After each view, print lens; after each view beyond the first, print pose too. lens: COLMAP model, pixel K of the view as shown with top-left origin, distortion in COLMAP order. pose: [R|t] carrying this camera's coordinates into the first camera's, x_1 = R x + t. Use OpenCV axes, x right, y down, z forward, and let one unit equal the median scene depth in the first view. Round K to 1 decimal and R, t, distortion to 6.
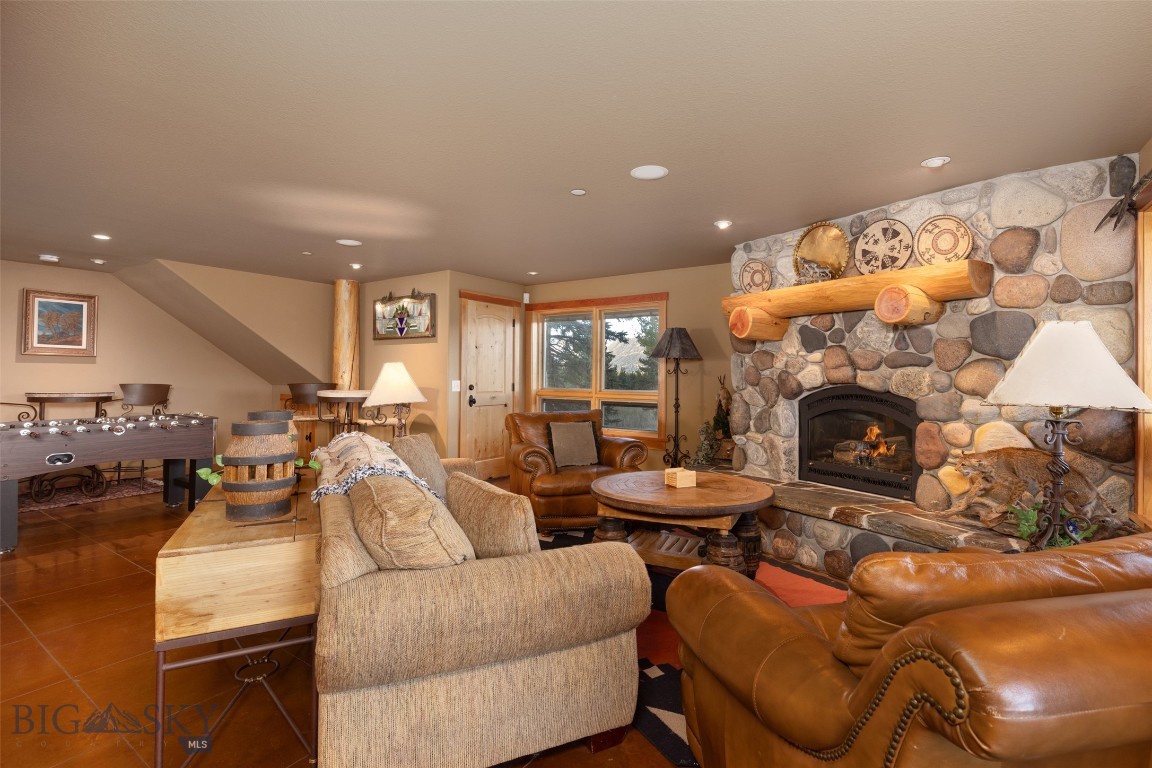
lens RADIAL K [[537.8, 0, 579.9], [0, 537.8, 366.5], [0, 0, 1]] dist [0.003027, 0.000702]
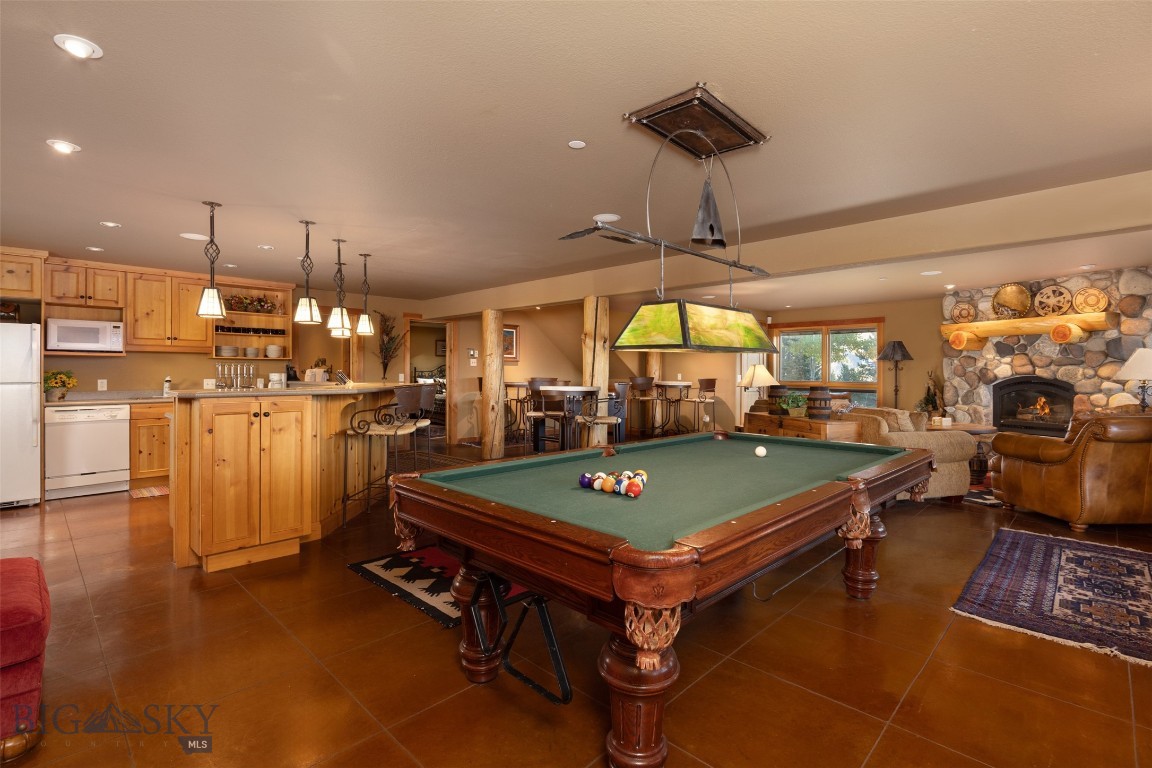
lens RADIAL K [[537.8, 0, 577.3], [0, 537.8, 369.5], [0, 0, 1]] dist [0.003027, 0.000702]
pose [[0.987205, -0.003510, -0.159420, -0.723195], [0.004625, 0.999967, 0.006621, -0.005248], [0.159392, -0.007273, 0.987189, -1.043967]]
